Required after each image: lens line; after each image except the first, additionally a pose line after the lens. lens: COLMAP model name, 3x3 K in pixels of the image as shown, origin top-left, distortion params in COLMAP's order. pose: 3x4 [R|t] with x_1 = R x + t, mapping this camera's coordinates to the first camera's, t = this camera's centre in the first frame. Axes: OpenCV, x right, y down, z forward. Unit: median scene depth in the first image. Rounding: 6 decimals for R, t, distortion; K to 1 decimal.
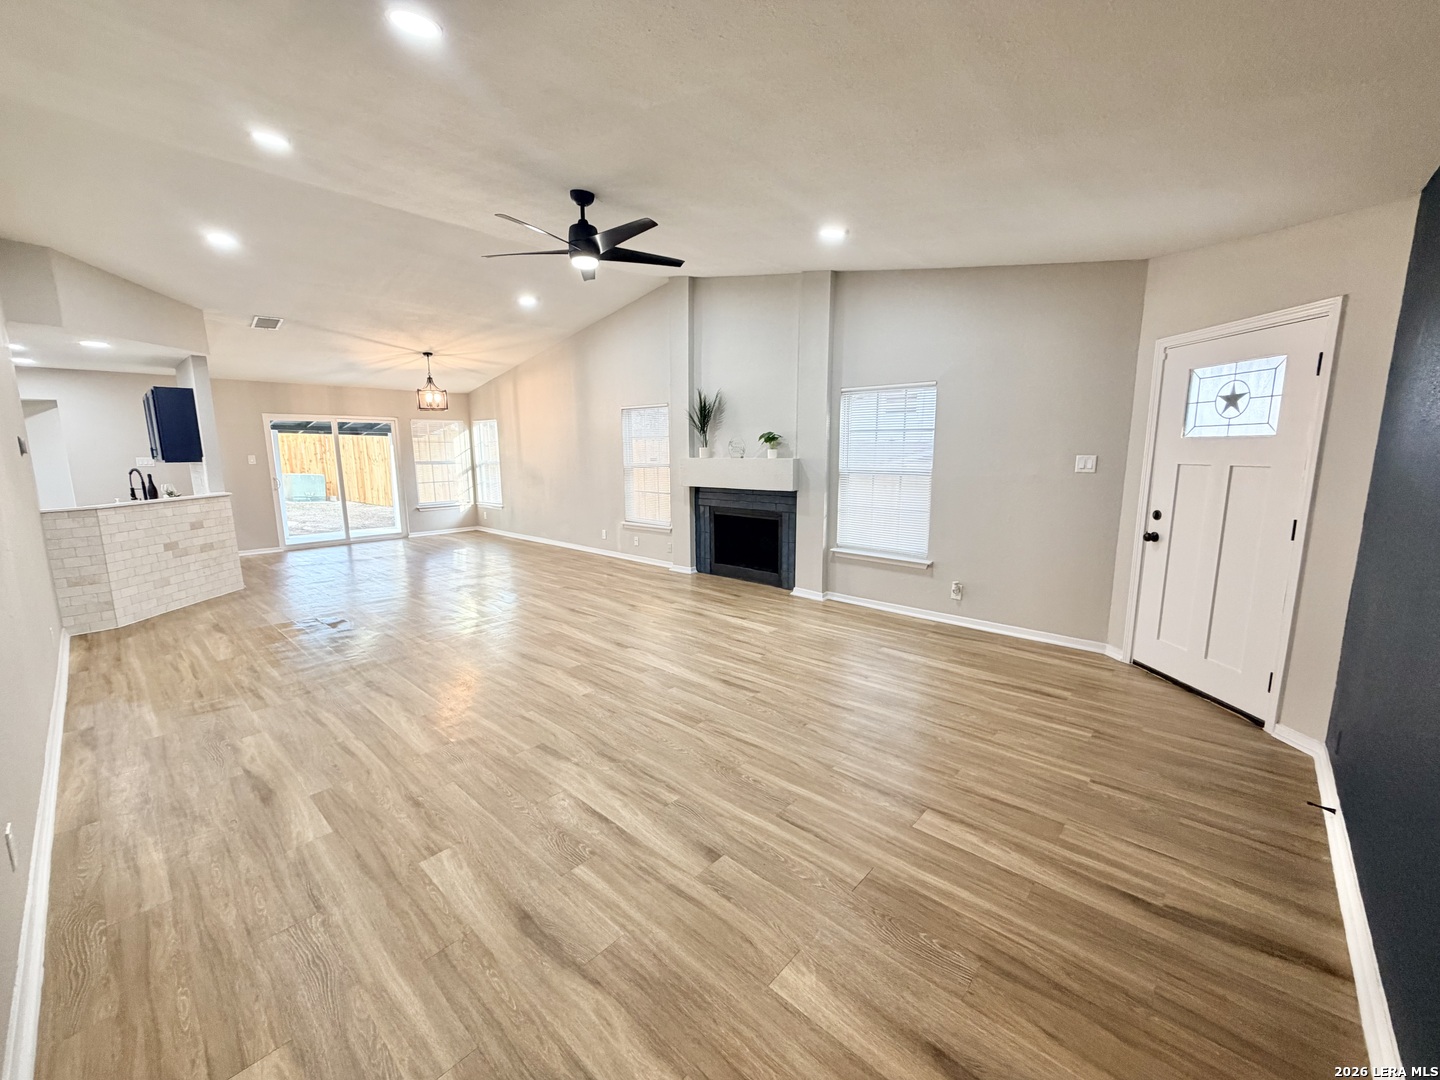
lens RADIAL K [[574.1, 0, 717.9], [0, 574.1, 542.8], [0, 0, 1]] dist [-0.000137, 0.000050]
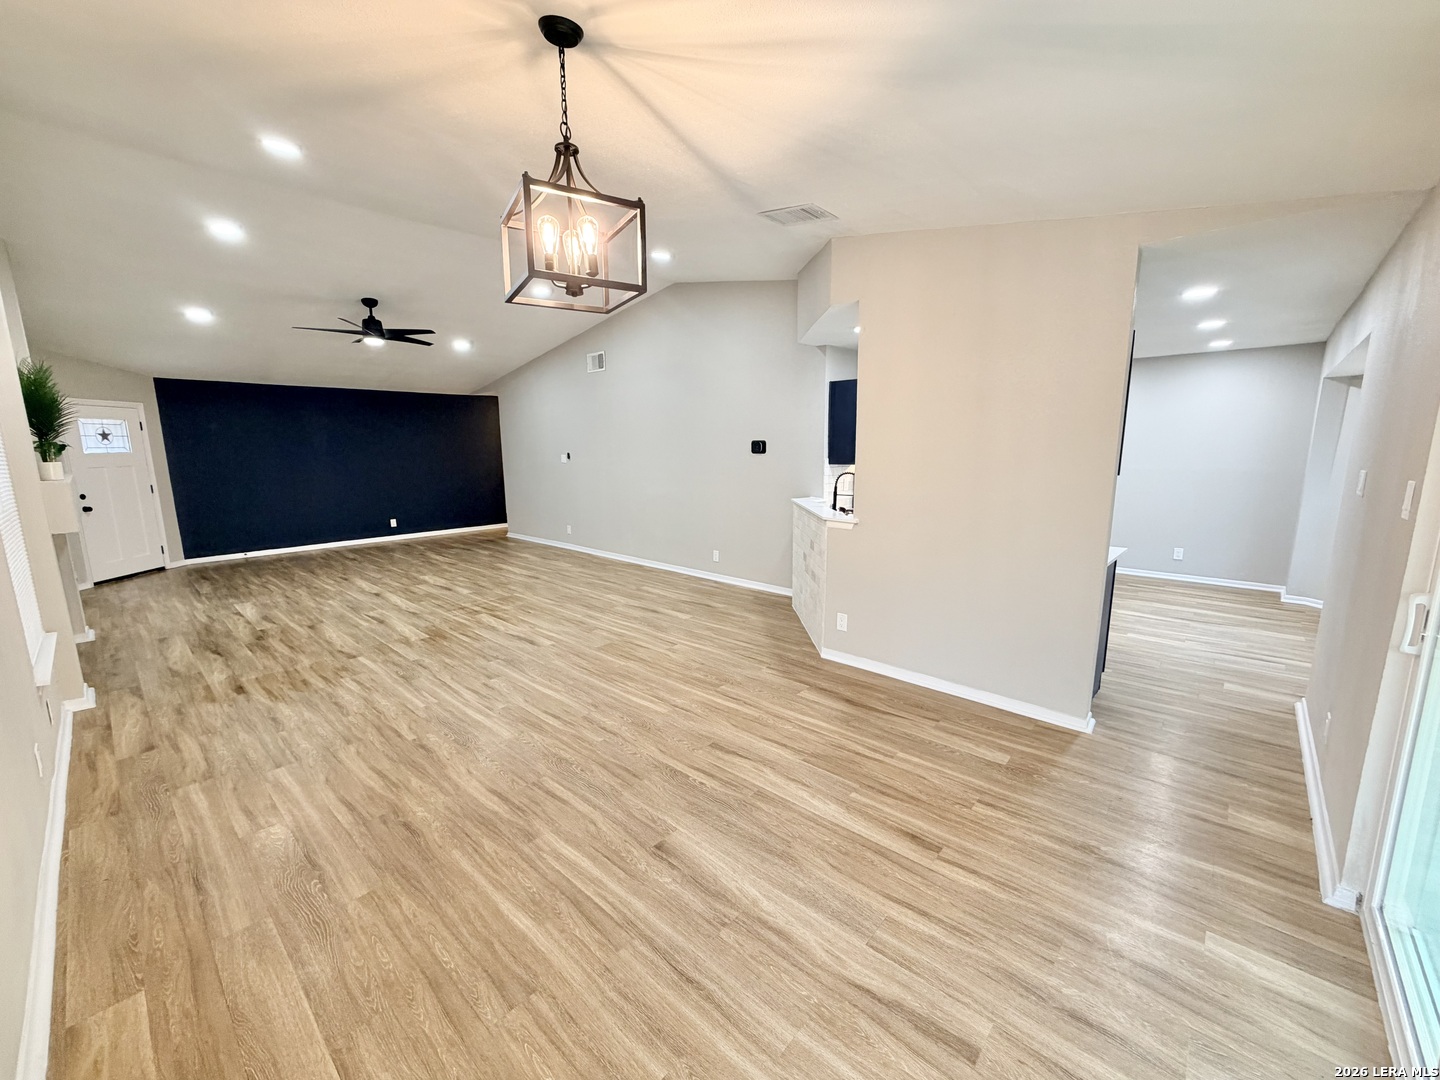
lens RADIAL K [[574.1, 0, 717.9], [0, 574.1, 542.8], [0, 0, 1]] dist [-0.000137, 0.000050]
pose [[-0.999851, 0.015476, 0.007684, -1.059926], [0.017141, 0.944468, 0.328155, -0.405716], [-0.002179, 0.328238, -0.944593, 2.382174]]
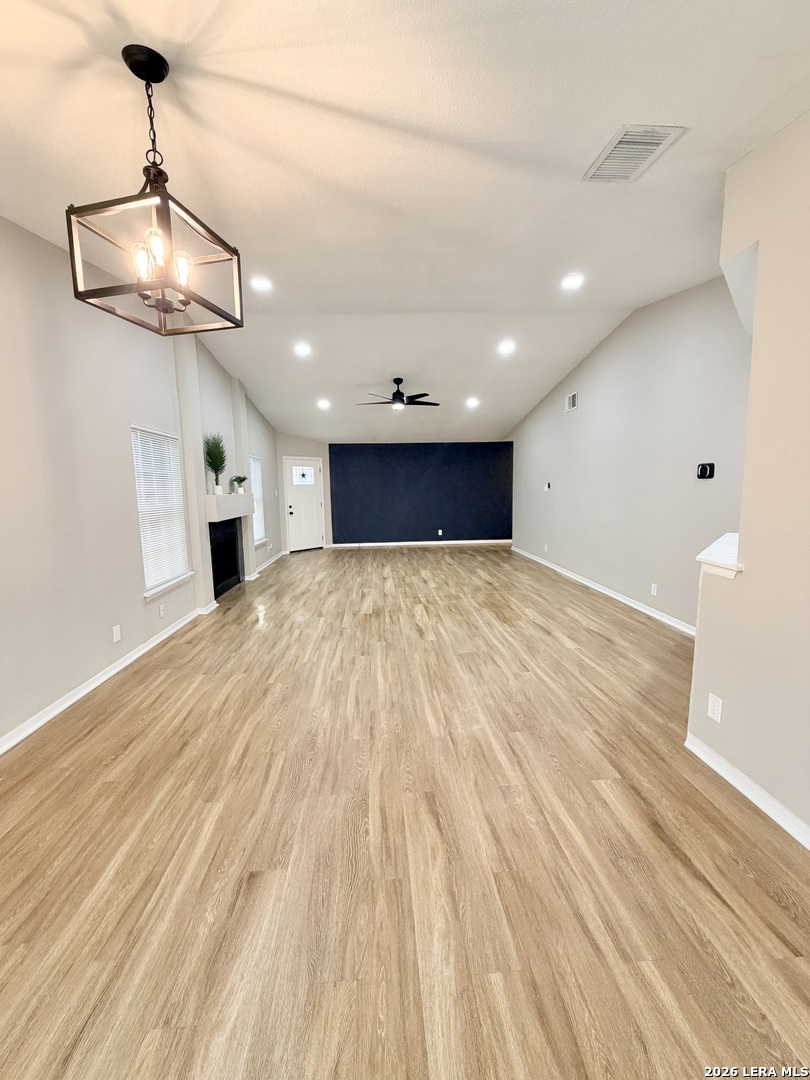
lens RADIAL K [[430.6, 0, 404.0], [0, 430.6, 538.5], [0, 0, 1]] dist [-0.000137, 0.000050]
pose [[-0.717857, -0.063635, 0.693276, -1.339449], [0.135521, 0.963992, 0.228810, -0.319246], [-0.682872, 0.258207, -0.683385, 2.059127]]
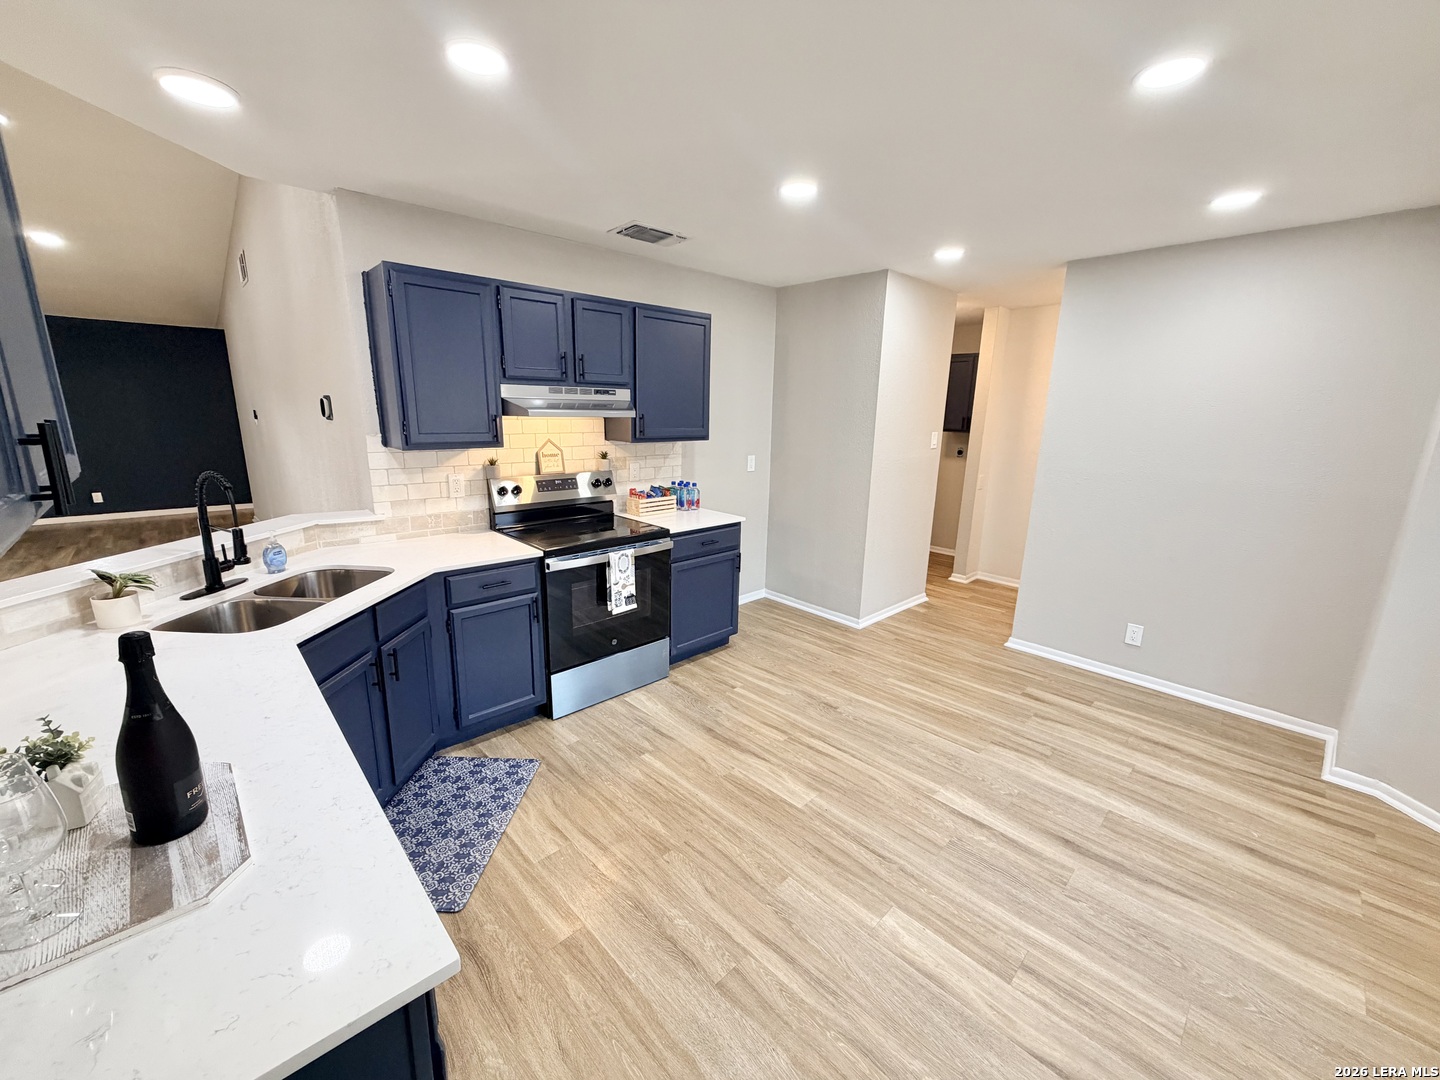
lens RADIAL K [[574.6, 0, 720.0], [0, 574.6, 540.0], [0, 0, 1]] dist [0.000631, 0.000122]
pose [[-0.996958, -0.030447, 0.071747, -1.746391], [-0.001175, 0.926308, 0.376765, -0.285221], [-0.077931, 0.375535, -0.923526, 1.687574]]
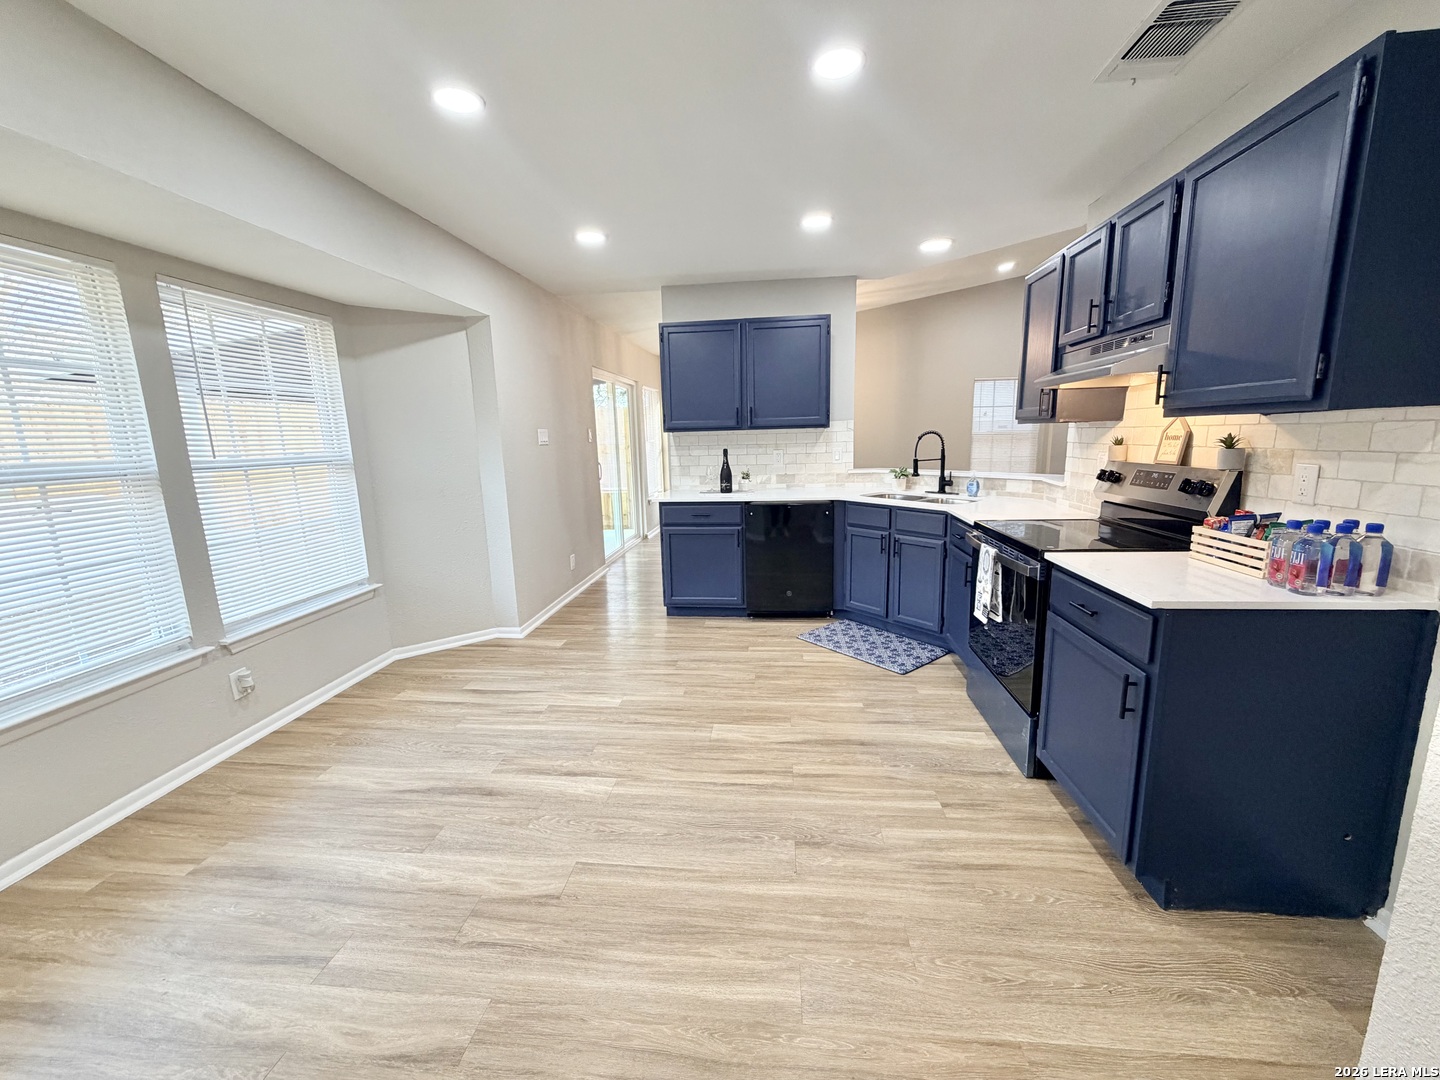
lens RADIAL K [[574.6, 0, 720.0], [0, 574.6, 540.0], [0, 0, 1]] dist [0.000631, 0.000122]
pose [[0.810548, -0.117519, 0.573761, -2.133135], [0.114019, 0.992581, 0.042229, -0.068542], [-0.574467, 0.031191, 0.817934, 0.724781]]
